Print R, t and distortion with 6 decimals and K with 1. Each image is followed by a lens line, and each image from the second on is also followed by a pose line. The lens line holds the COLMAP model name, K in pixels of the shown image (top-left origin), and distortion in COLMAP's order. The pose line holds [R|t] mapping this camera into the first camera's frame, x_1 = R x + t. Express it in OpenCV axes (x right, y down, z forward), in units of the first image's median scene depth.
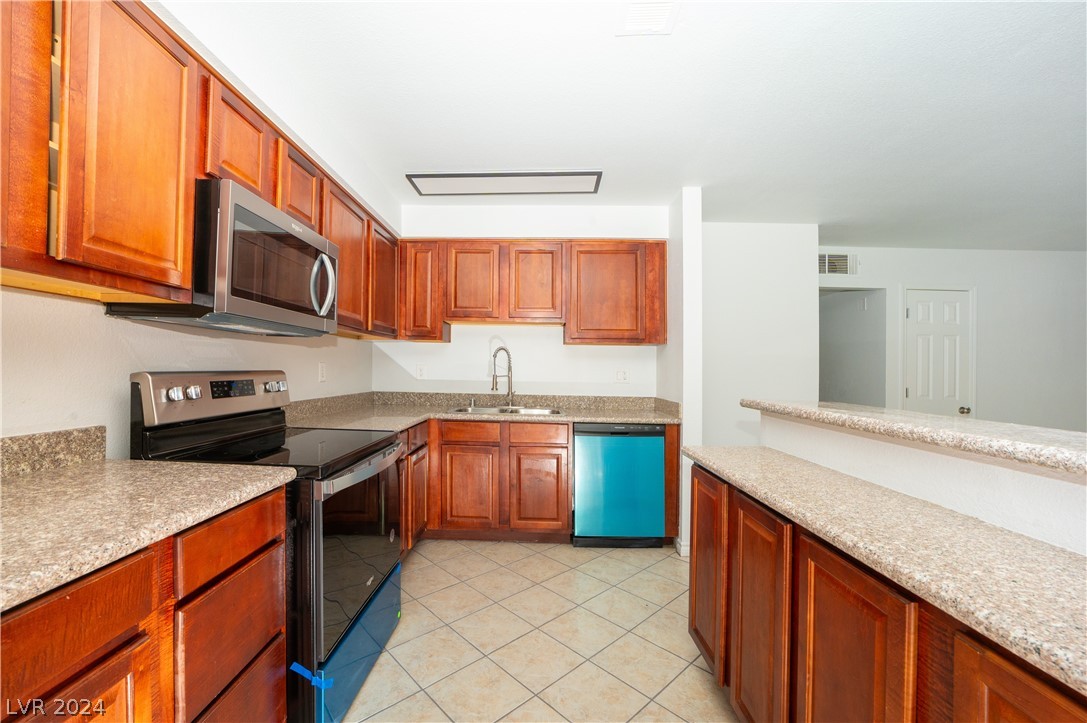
lens RADIAL K [[426.7, 0, 511.7], [0, 426.7, 373.5], [0, 0, 1]] dist [-0.029291, 0.003128]
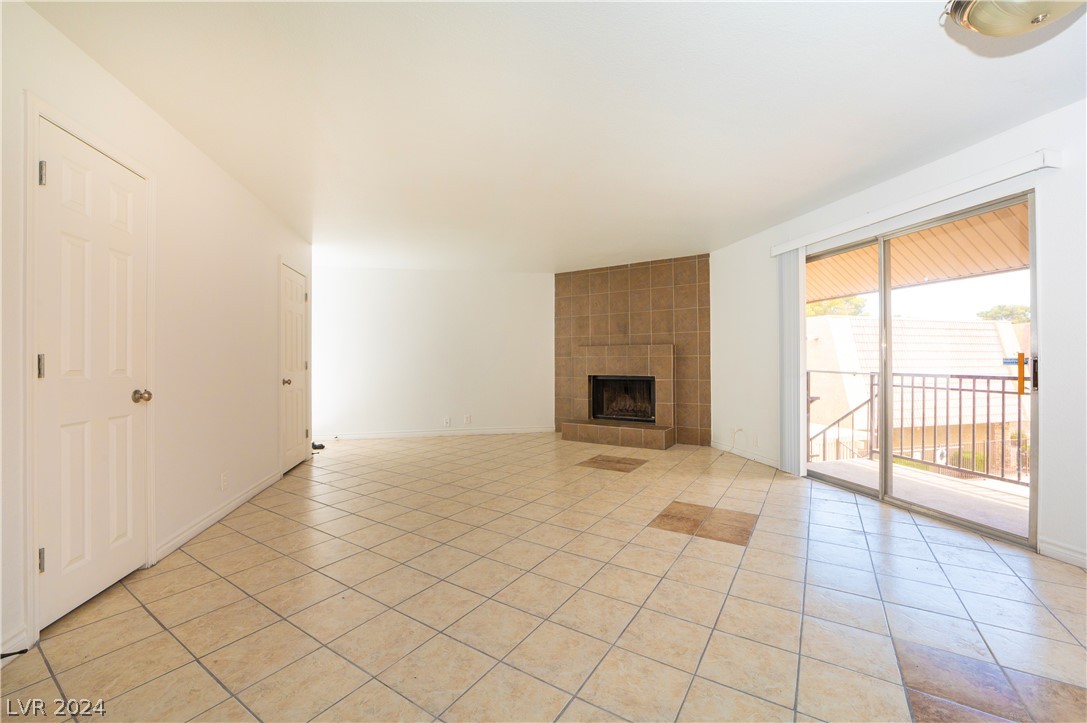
lens RADIAL K [[426.7, 0, 537.2], [0, 426.7, 356.6], [0, 0, 1]] dist [-0.029291, 0.003128]
pose [[-0.250753, -0.002259, 0.968048, 0.923542], [0.006180, 0.999973, 0.003934, 0.084966], [-0.968031, 0.006969, -0.250732, 1.437077]]
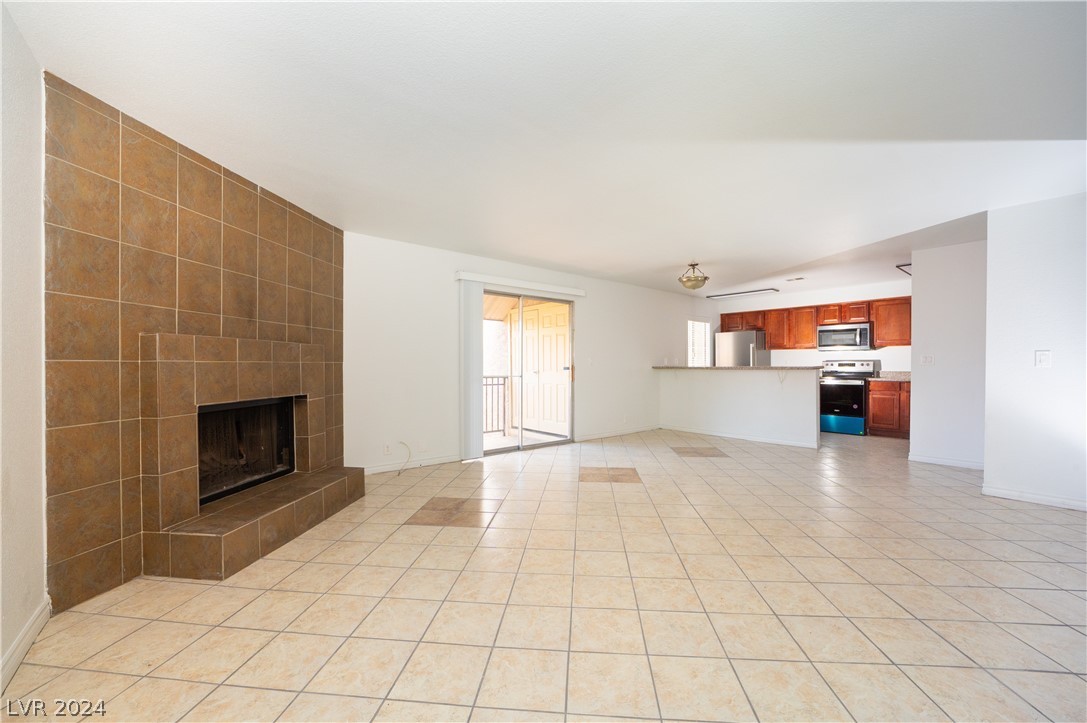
lens RADIAL K [[426.7, 0, 542.5], [0, 426.7, 369.3], [0, 0, 1]] dist [-0.029291, 0.003128]
pose [[-0.734764, -0.006815, -0.678288, 4.433935], [-0.016523, 0.999833, 0.007854, 0.098503], [0.678121, 0.016978, -0.734754, 1.989995]]
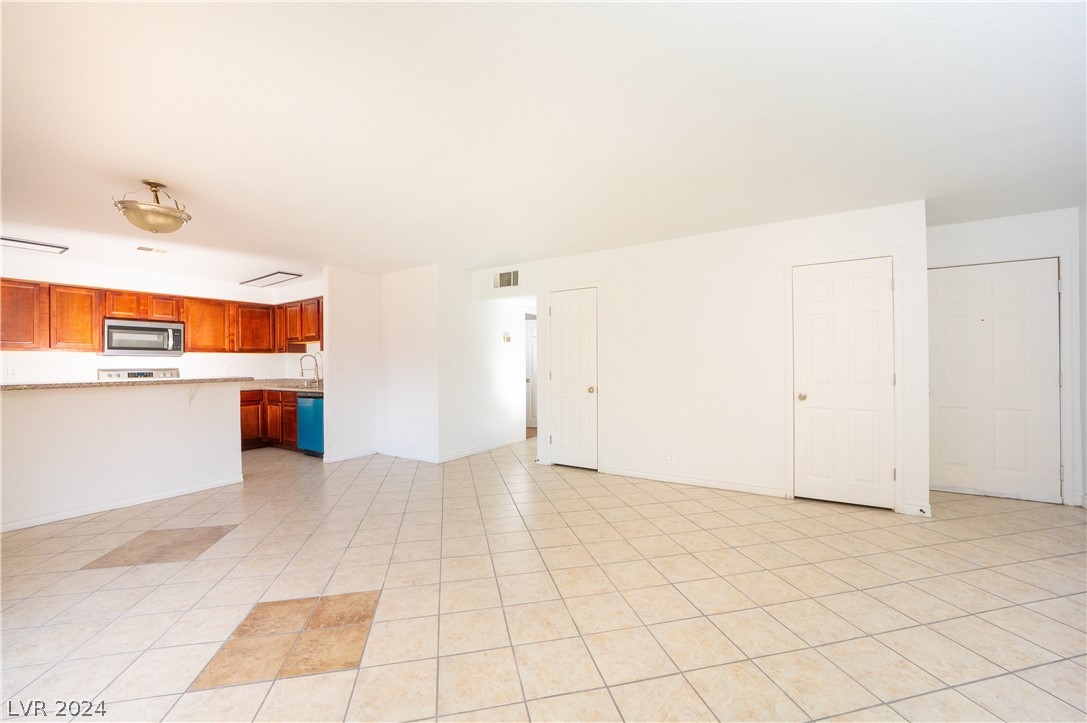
lens RADIAL K [[426.7, 0, 544.3], [0, 426.7, 357.3], [0, 0, 1]] dist [-0.029291, 0.003128]
pose [[0.874246, -0.036632, -0.484099, 3.502937], [0.024129, 0.999195, -0.032034, 0.075058], [0.484883, 0.016325, 0.874427, -0.290534]]
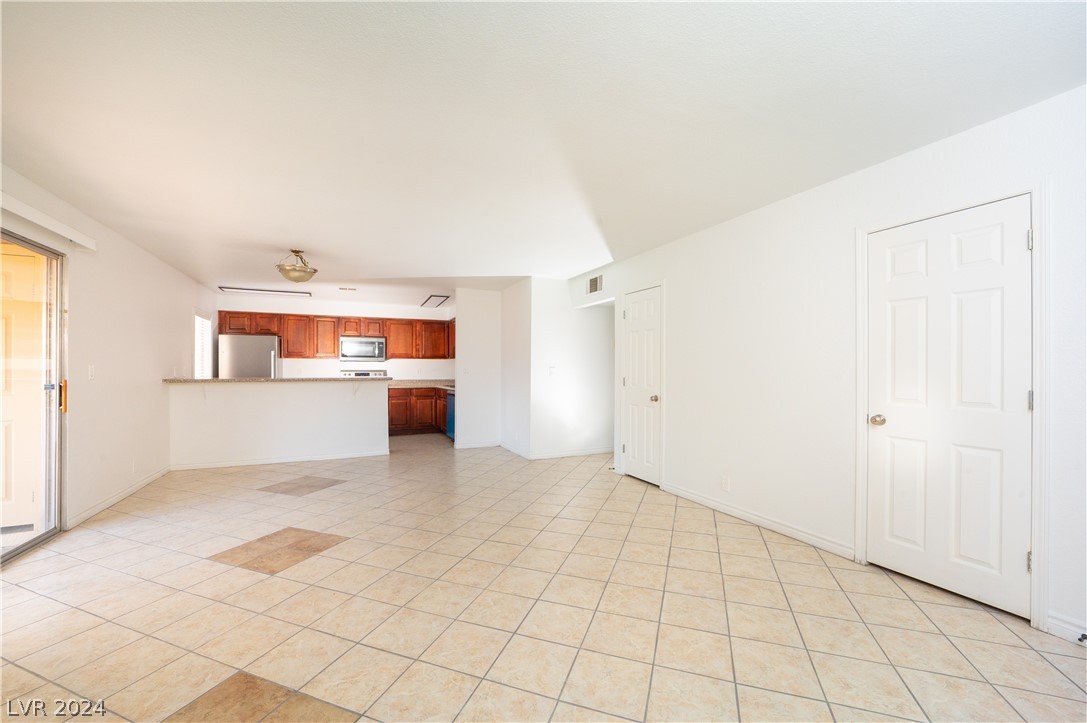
lens RADIAL K [[426.7, 0, 545.8], [0, 426.7, 366.9], [0, 0, 1]] dist [-0.029291, 0.003128]
pose [[0.486143, -0.023953, -0.873551, 4.347036], [-0.000815, 0.999611, -0.027862, 0.080654], [0.873879, 0.014257, 0.485935, 0.467322]]
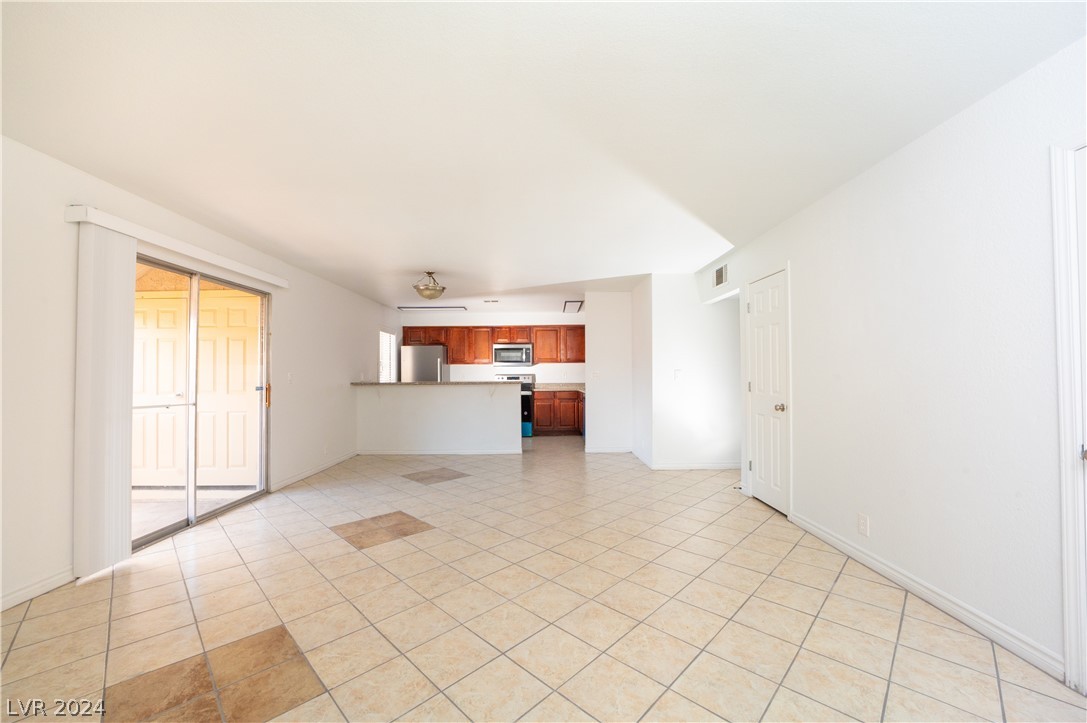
lens RADIAL K [[426.7, 0, 545.7], [0, 426.7, 357.5], [0, 0, 1]] dist [-0.029291, 0.003128]
pose [[0.072616, -0.054386, -0.995876, 4.416946], [-0.001325, 0.998506, -0.054627, 0.068973], [0.997359, 0.005286, 0.072436, 0.979584]]
